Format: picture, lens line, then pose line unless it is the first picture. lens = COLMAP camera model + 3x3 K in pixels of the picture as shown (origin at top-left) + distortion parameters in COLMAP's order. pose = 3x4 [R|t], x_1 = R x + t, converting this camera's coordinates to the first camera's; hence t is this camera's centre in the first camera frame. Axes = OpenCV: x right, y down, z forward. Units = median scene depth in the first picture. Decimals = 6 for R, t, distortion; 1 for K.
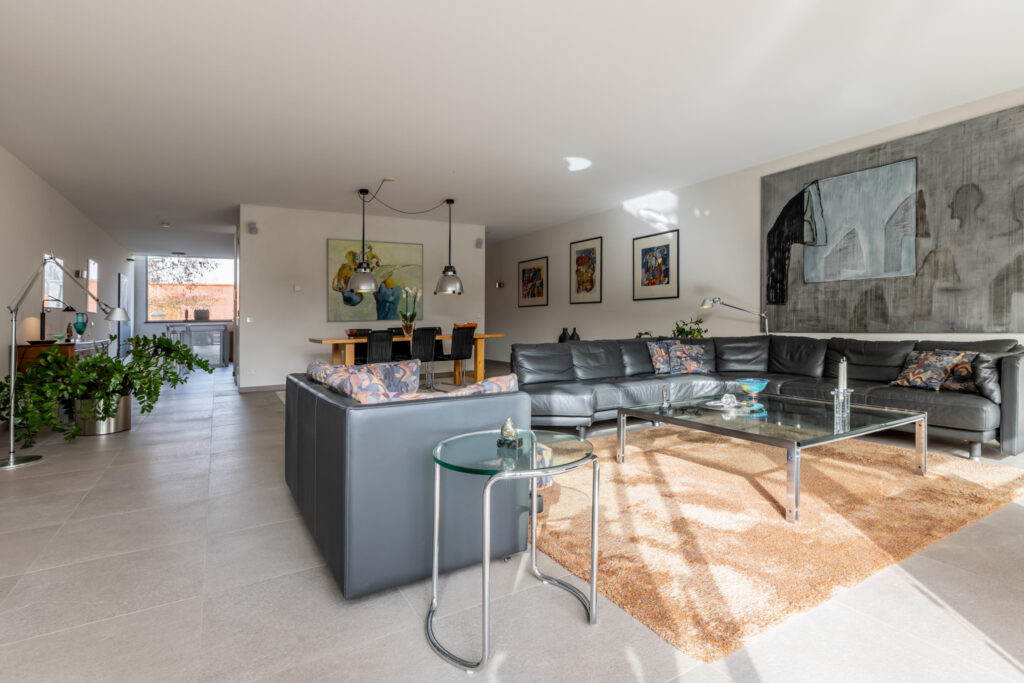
lens RADIAL K [[512.9, 0, 530.0], [0, 512.9, 303.9], [0, 0, 1]] dist [-0.000711, -0.001104]
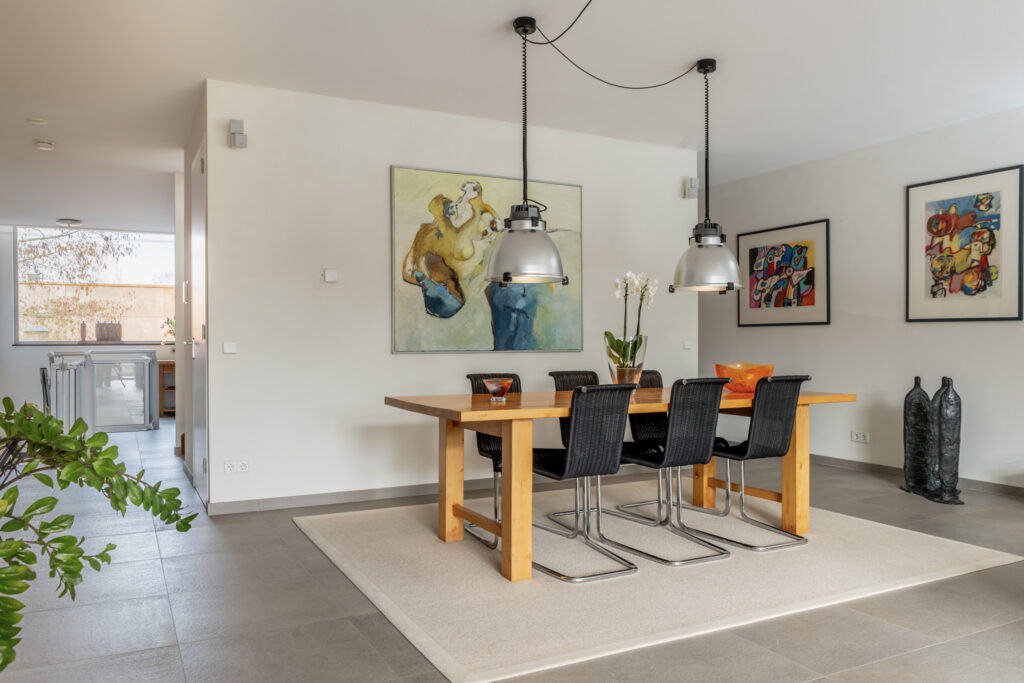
lens RADIAL K [[761.4, 0, 511.8], [0, 761.4, 344.2], [0, 0, 1]] dist [-0.032839, -0.005325]
pose [[0.997630, 0.016780, -0.066726, -0.239641], [-0.014857, 0.999463, 0.029208, 0.006165], [0.067180, -0.028147, 0.997344, 0.341564]]
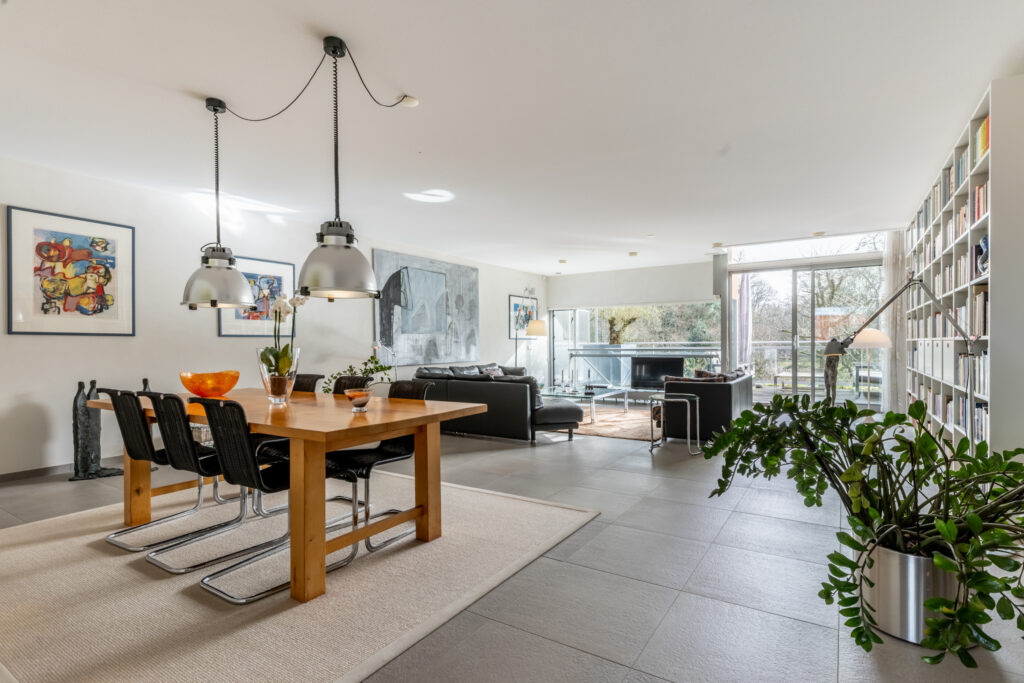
lens RADIAL K [[512.9, 0, 521.5], [0, 512.9, 342.9], [0, 0, 1]] dist [-0.000711, -0.001104]
pose [[-0.440425, 0.028956, 0.897322, -0.601027], [-0.006064, 0.999361, -0.035225, 0.024339], [-0.897769, -0.020956, -0.439968, 0.843302]]
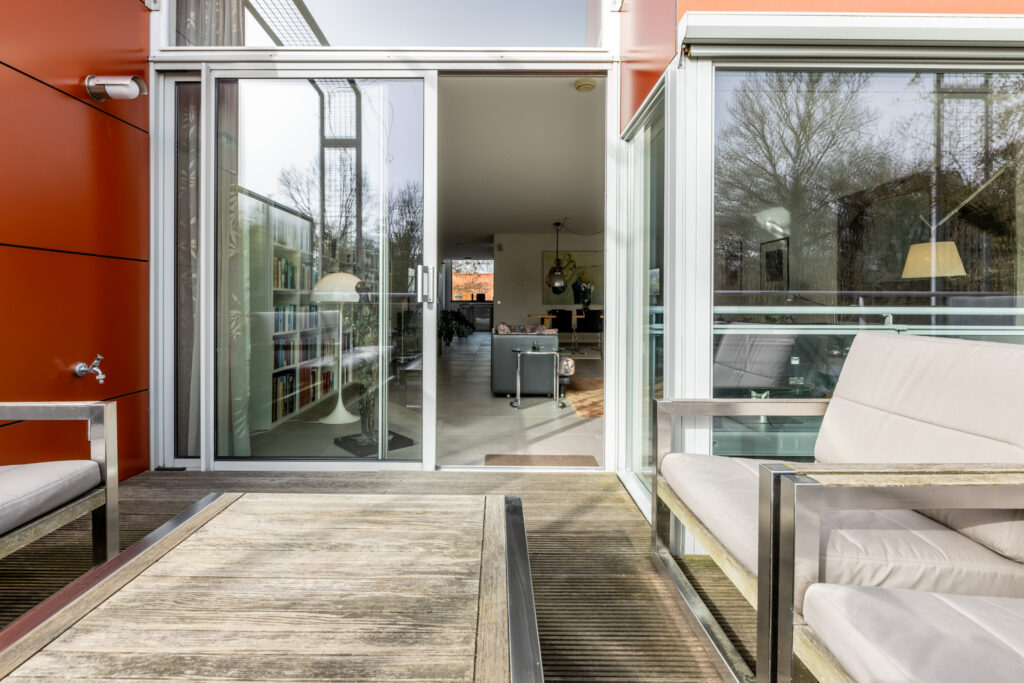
lens RADIAL K [[501.7, 0, 500.7], [0, 501.7, 304.0], [0, 0, 1]] dist [-0.002559, -0.000387]
pose [[0.852211, 0.026839, -0.522509, 0.289317], [-0.009534, 0.999314, 0.035781, -0.019410], [0.523111, -0.025511, 0.851883, -0.360487]]
